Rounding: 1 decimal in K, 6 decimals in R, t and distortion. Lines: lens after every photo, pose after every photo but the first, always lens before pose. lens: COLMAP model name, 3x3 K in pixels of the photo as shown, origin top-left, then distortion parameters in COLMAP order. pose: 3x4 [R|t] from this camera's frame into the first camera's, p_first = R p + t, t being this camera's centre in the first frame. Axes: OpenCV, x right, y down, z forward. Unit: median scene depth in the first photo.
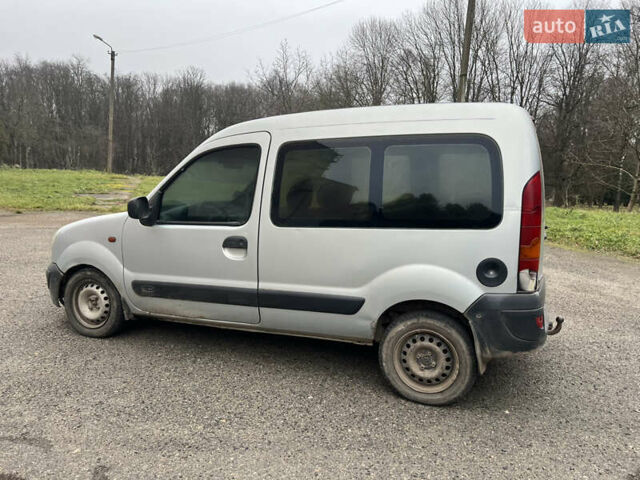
lens RADIAL K [[475.1, 0, 324.3], [0, 475.1, 237.1], [0, 0, 1]] dist [0.046351, -0.052089]
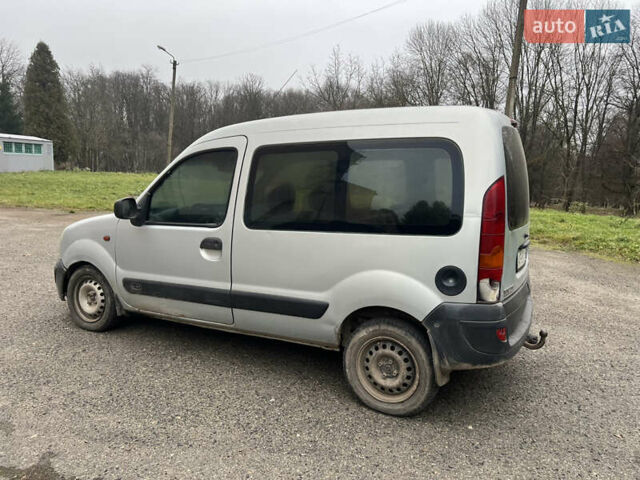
lens RADIAL K [[475.1, 0, 324.3], [0, 475.1, 237.1], [0, 0, 1]] dist [0.046351, -0.052089]
pose [[0.993265, 0.022240, -0.113711, 0.165253], [-0.023397, 0.999687, -0.008845, 0.000480], [0.113478, 0.011446, 0.993475, 0.011121]]
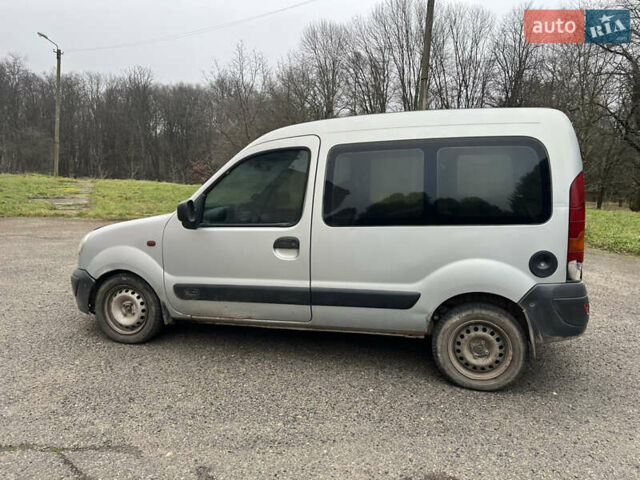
lens RADIAL K [[474.9, 0, 325.1], [0, 474.9, 231.2], [0, 0, 1]] dist [0.040604, -0.045517]
pose [[0.994561, -0.022941, 0.101601, -0.201915], [0.024329, 0.999626, -0.012450, 0.000502], [-0.101278, 0.014854, 0.994747, -0.023424]]
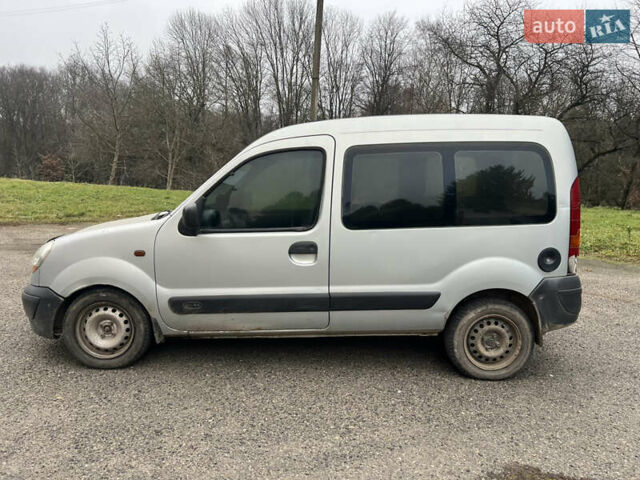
lens RADIAL K [[475.1, 0, 324.3], [0, 475.1, 237.1], [0, 0, 1]] dist [0.046351, -0.052089]
pose [[0.932307, -0.051847, 0.357931, -0.481830], [0.049762, 0.998648, 0.015041, -0.023267], [-0.358227, 0.003788, 0.933627, 0.071071]]
